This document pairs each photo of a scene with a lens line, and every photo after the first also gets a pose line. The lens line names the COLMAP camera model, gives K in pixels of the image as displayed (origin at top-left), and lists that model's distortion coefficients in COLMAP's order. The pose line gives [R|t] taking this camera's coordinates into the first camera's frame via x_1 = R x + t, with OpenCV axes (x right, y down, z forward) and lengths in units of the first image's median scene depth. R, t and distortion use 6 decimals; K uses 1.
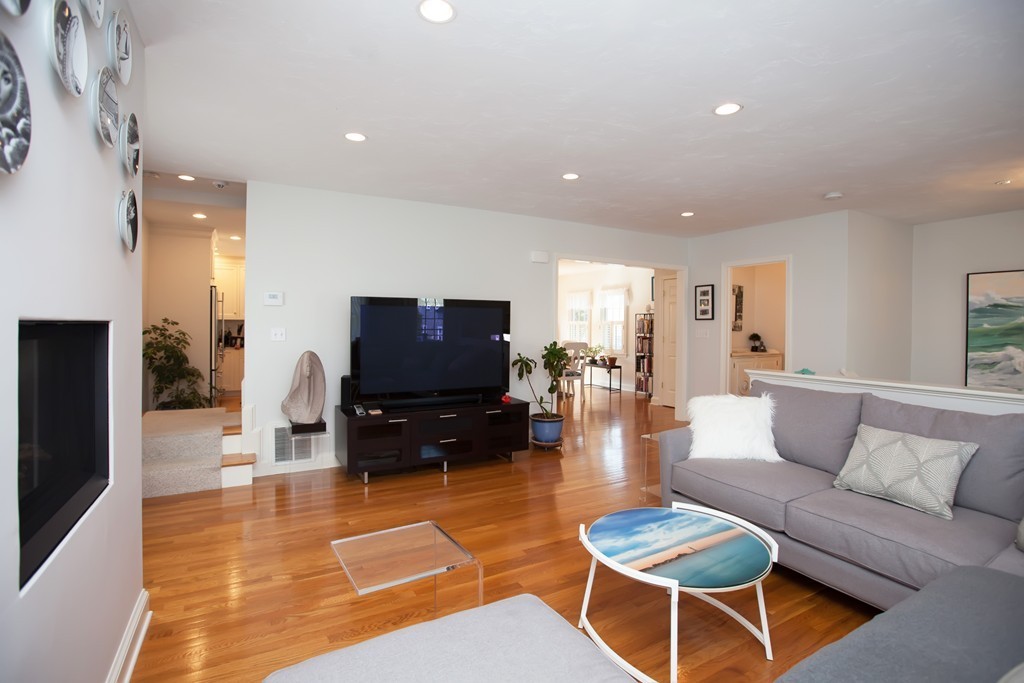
lens RADIAL K [[478.0, 0, 511.6], [0, 478.0, 331.3], [0, 0, 1]] dist [-0.056573, 0.018023]
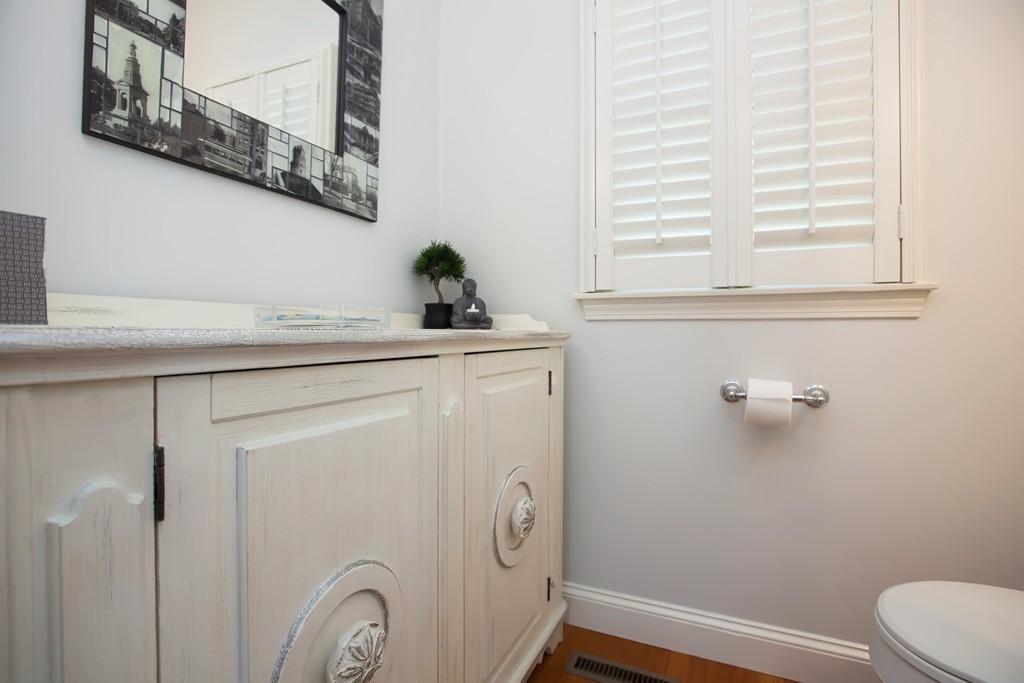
lens RADIAL K [[478.0, 0, 511.6], [0, 478.0, 331.3], [0, 0, 1]] dist [-0.056573, 0.018023]
pose [[0.808125, -0.008079, 0.588955, 0.419967], [0.011735, 0.999928, -0.002385, 0.045280], [-0.588893, 0.008839, 0.808162, 0.815557]]
